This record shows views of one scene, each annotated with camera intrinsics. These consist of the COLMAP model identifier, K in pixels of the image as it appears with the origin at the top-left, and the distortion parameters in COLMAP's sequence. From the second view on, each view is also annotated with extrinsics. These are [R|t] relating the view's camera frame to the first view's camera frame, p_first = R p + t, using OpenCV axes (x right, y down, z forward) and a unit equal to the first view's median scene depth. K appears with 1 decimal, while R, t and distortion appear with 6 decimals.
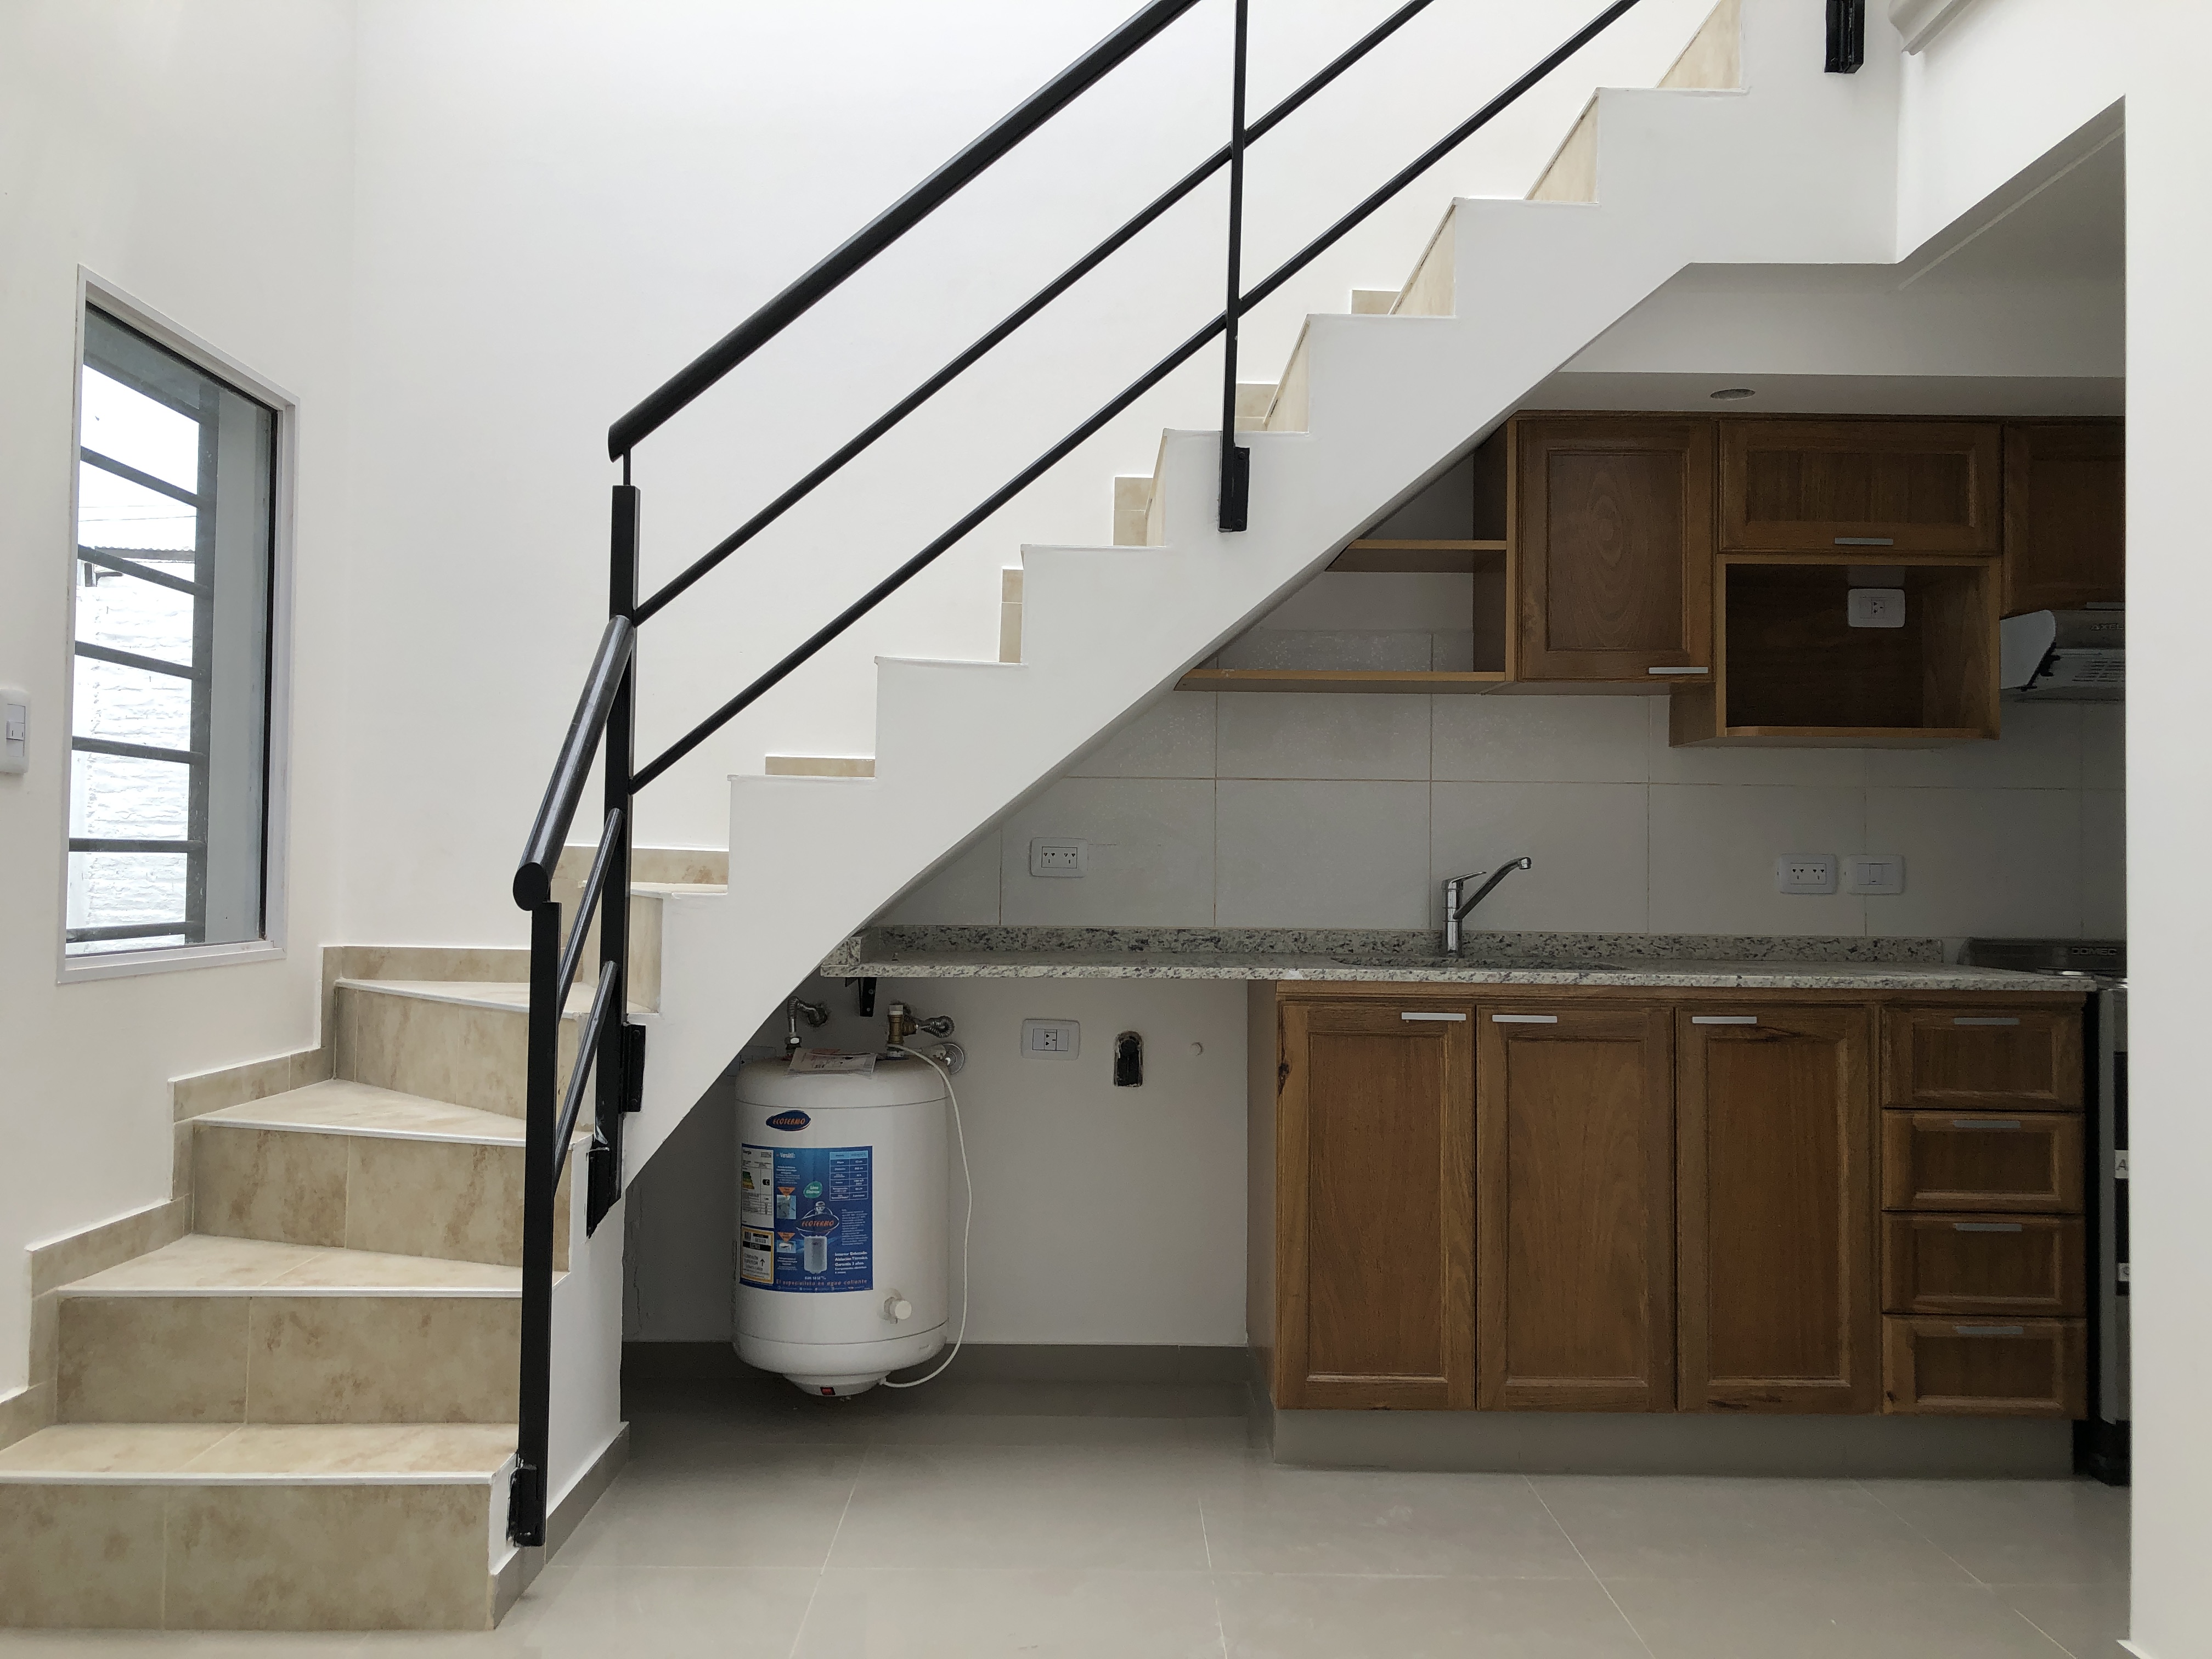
lens RADIAL K [[1774.6, 0, 1109.8], [0, 1774.6, 819.5], [0, 0, 1]] dist [0.036557, -0.063072]
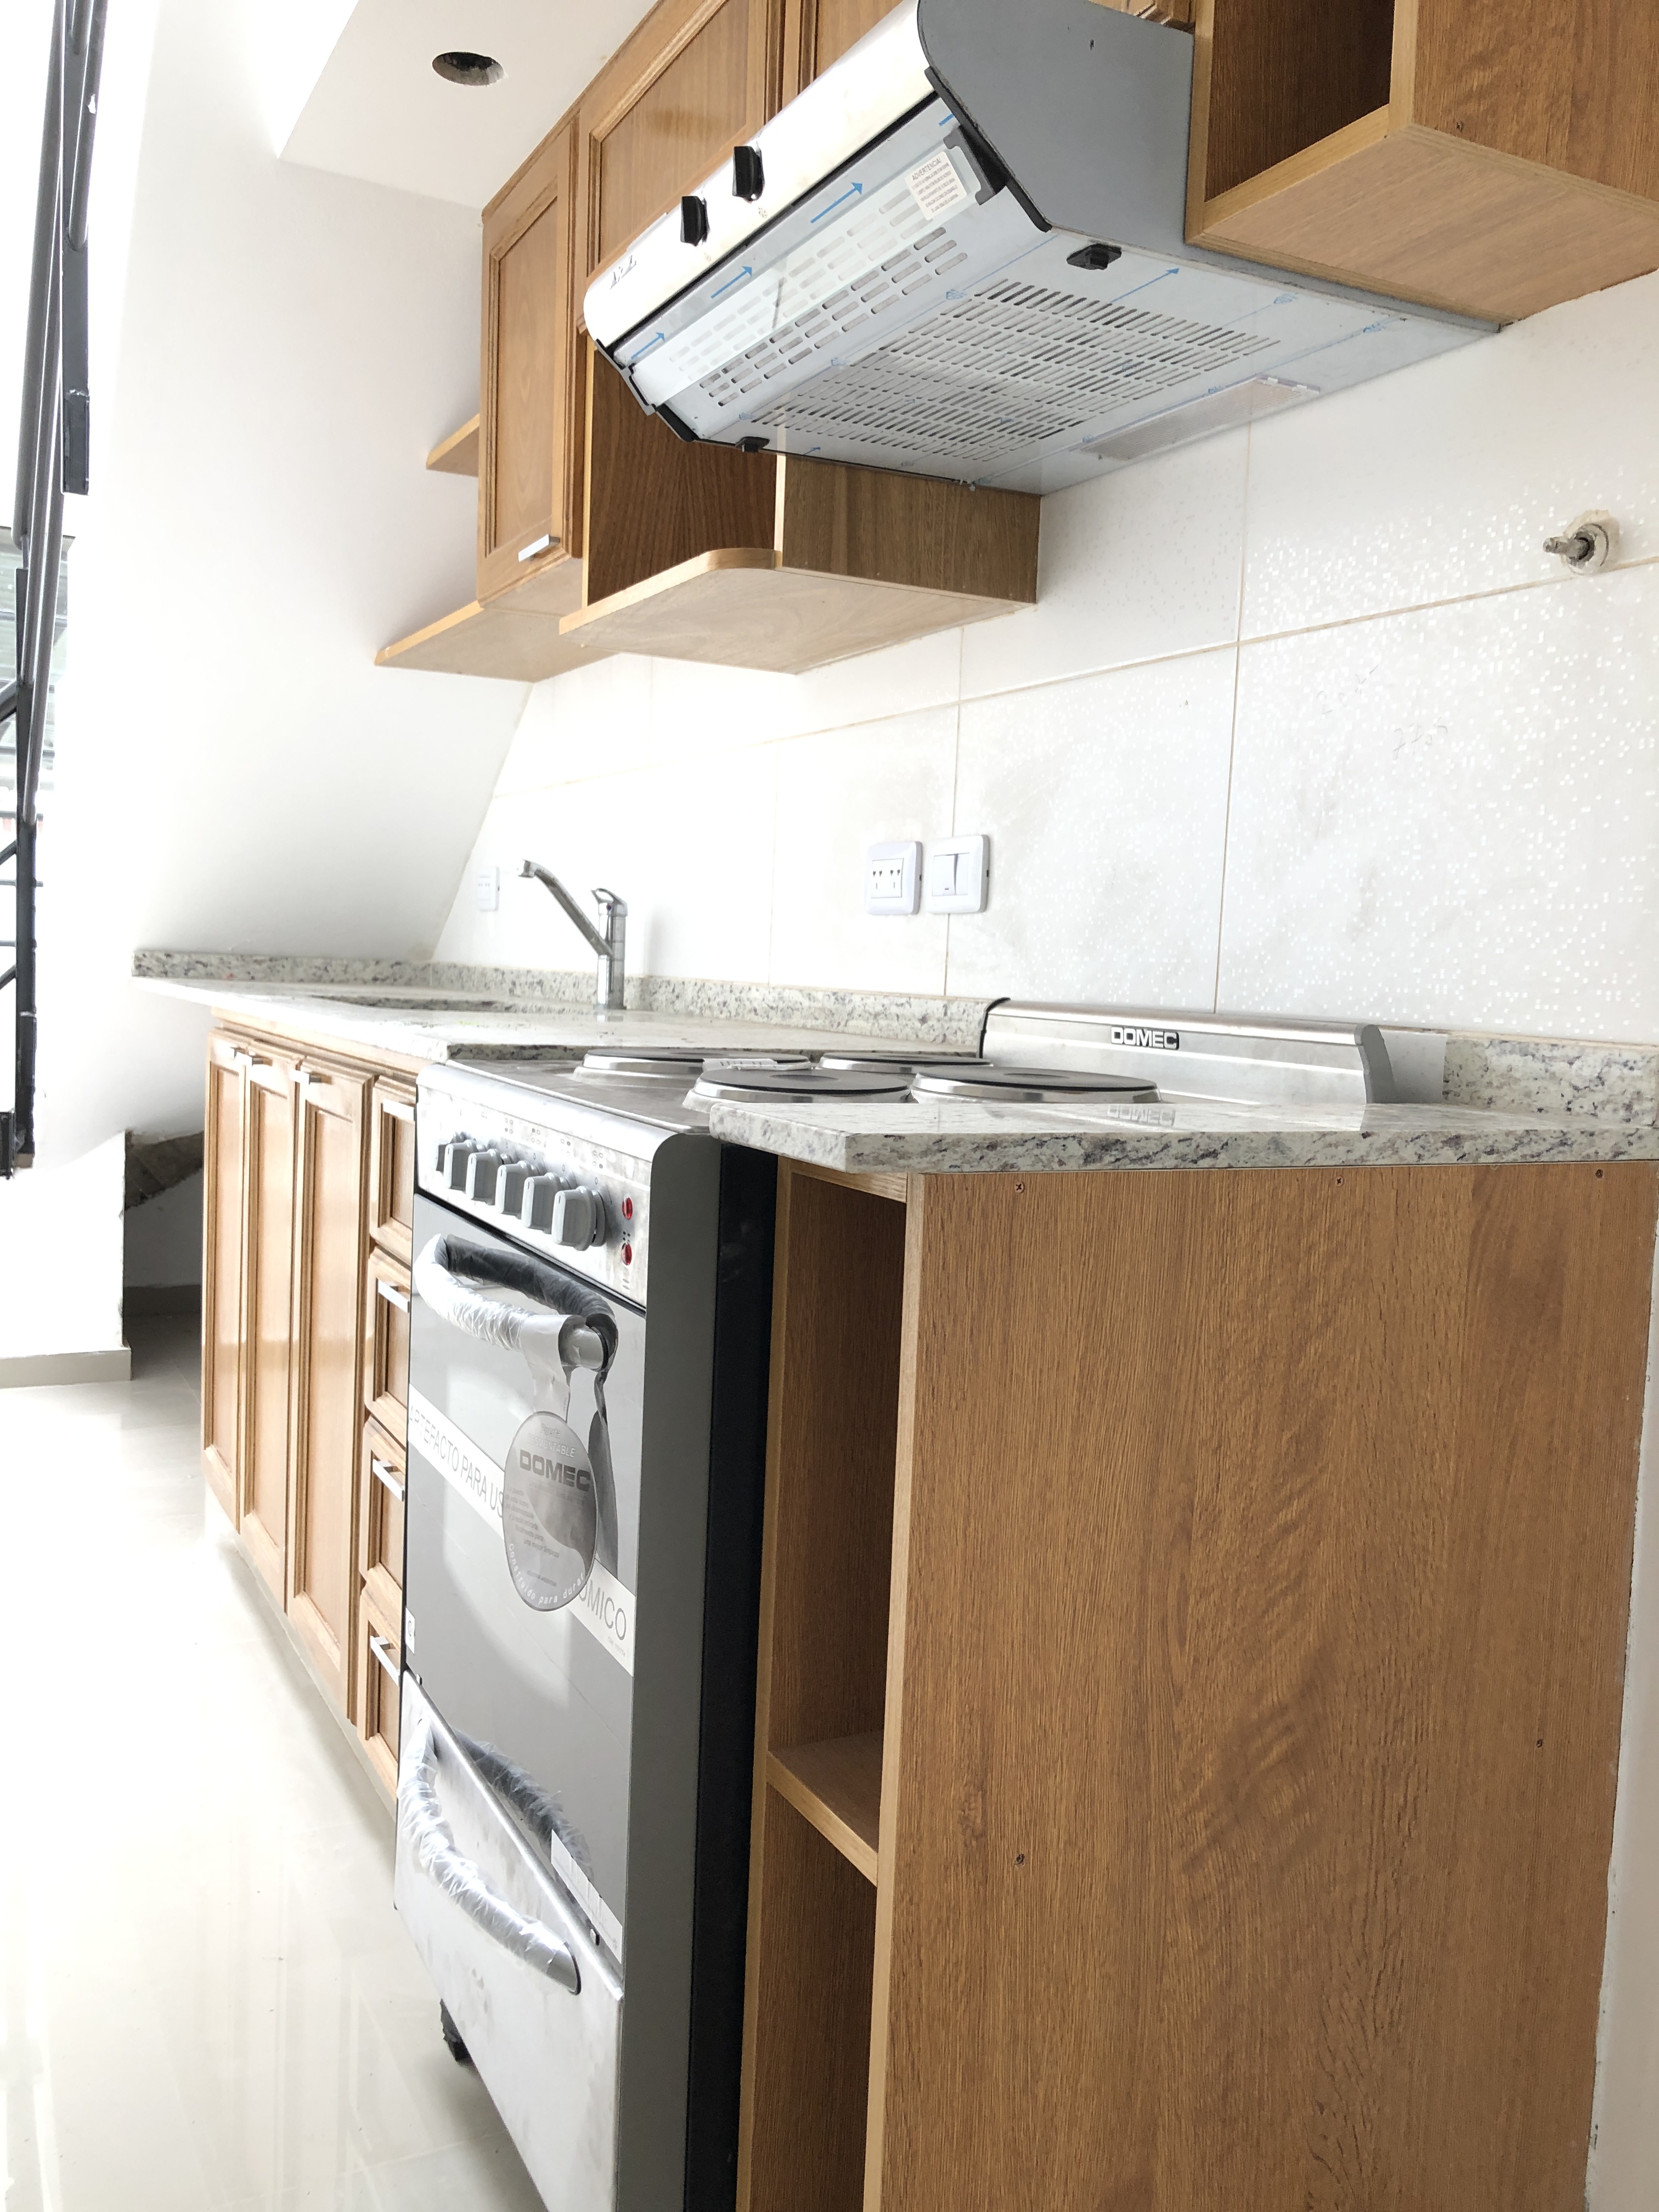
lens RADIAL K [[1829.1, 0, 841.8], [0, 1829.1, 1069.2], [0, 0, 1]] dist [0.016507, -0.004059]
pose [[0.453537, 0.059929, -0.889220, 1.045662], [-0.008375, 0.997979, 0.062987, 0.063525], [0.891198, -0.021120, 0.453123, 0.860720]]
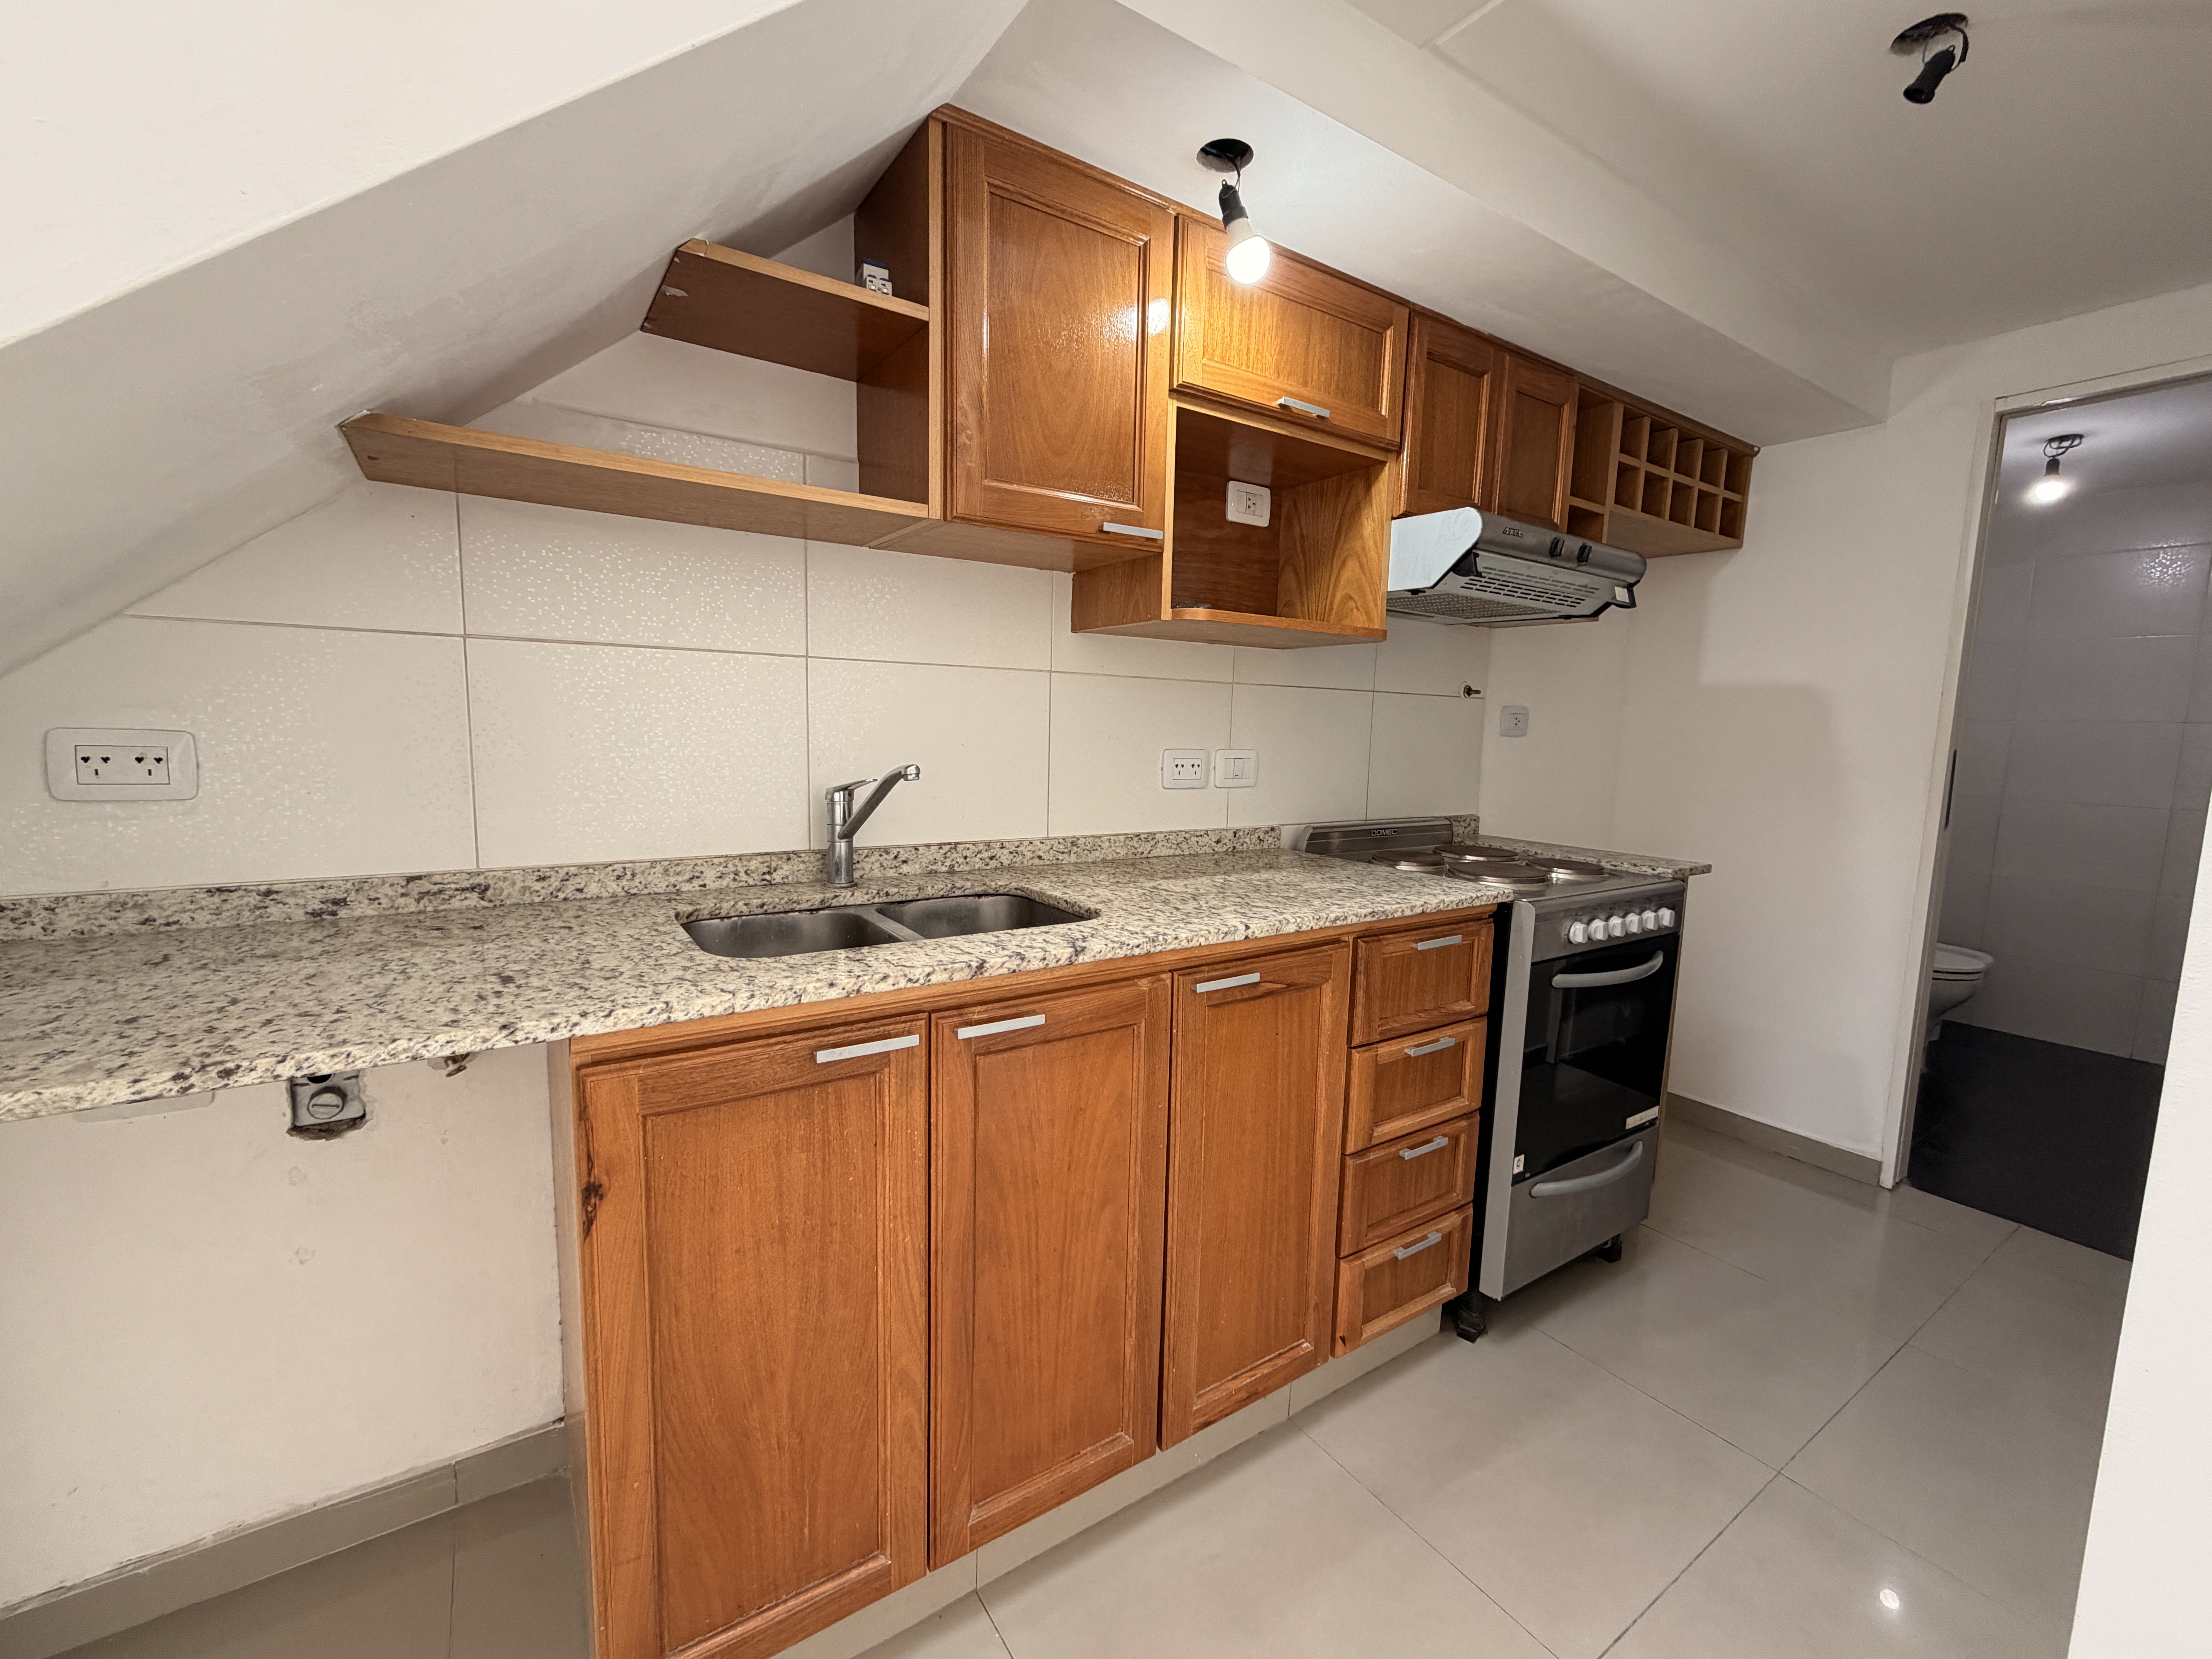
lens RADIAL K [[897.9, 0, 1094.3], [0, 897.9, 829.2], [0, 0, 1]] dist [-0.001778, 0.000106]
pose [[0.839896, -0.054751, 0.539979, 0.084866], [-0.029642, 0.988787, 0.146363, -0.010115], [-0.541938, -0.138935, 0.828855, 0.710699]]
